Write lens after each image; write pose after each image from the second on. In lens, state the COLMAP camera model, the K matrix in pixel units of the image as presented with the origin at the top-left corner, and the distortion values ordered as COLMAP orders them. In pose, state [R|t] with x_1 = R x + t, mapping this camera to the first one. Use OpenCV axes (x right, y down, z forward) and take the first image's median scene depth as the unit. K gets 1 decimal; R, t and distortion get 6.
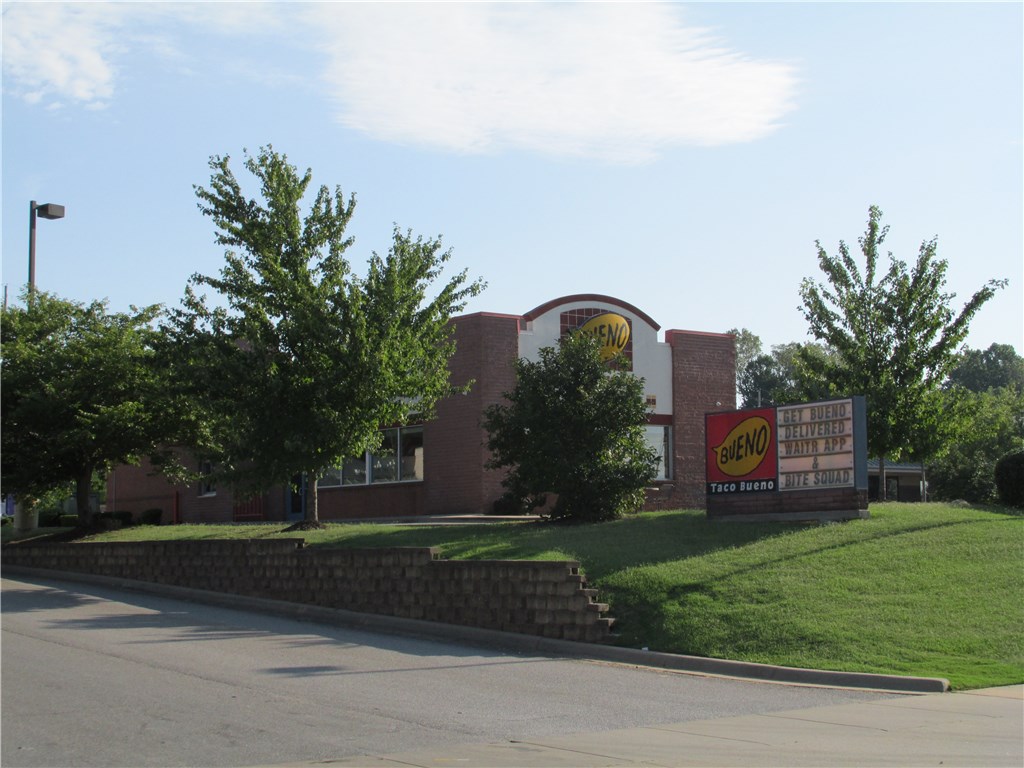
lens RADIAL K [[1629.7, 0, 512.0], [0, 1629.7, 384.0], [0, 0, 1]] dist [-0.045190, -0.113827]
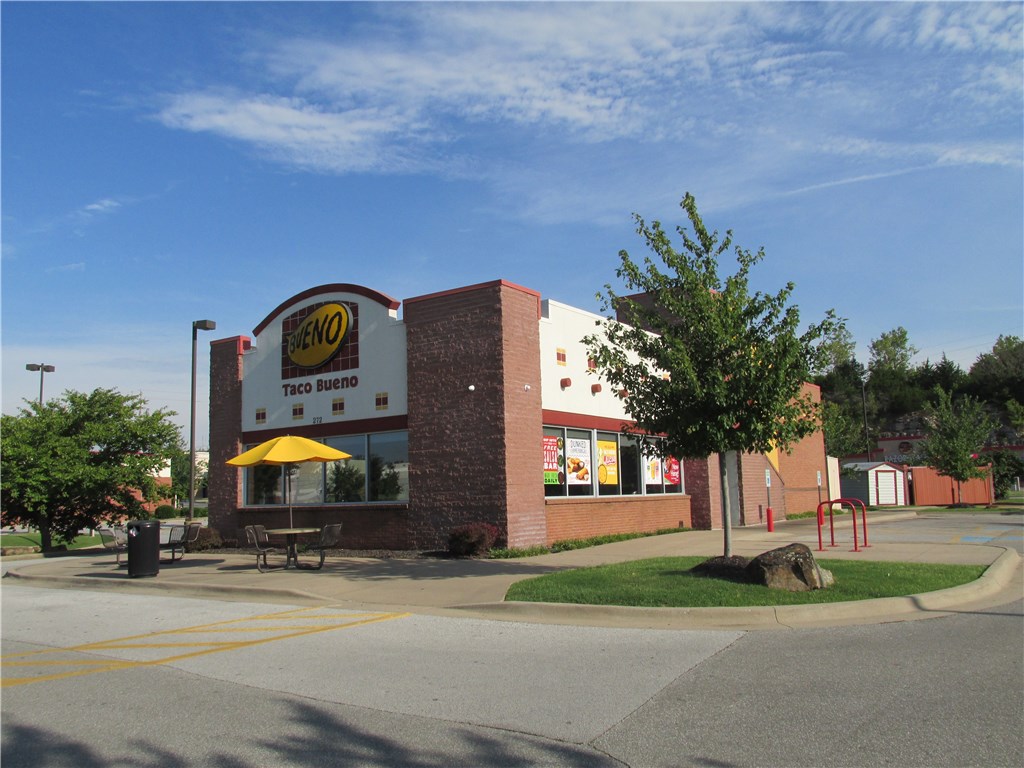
lens RADIAL K [[840.4, 0, 512.0], [0, 840.4, 384.0], [0, 0, 1]] dist [-0.004375, 0.000984]
pose [[0.362953, -0.133214, -0.922236, 0.470151], [0.127142, 0.987552, -0.092611, 0.046823], [0.923093, -0.083642, 0.375372, 0.905171]]
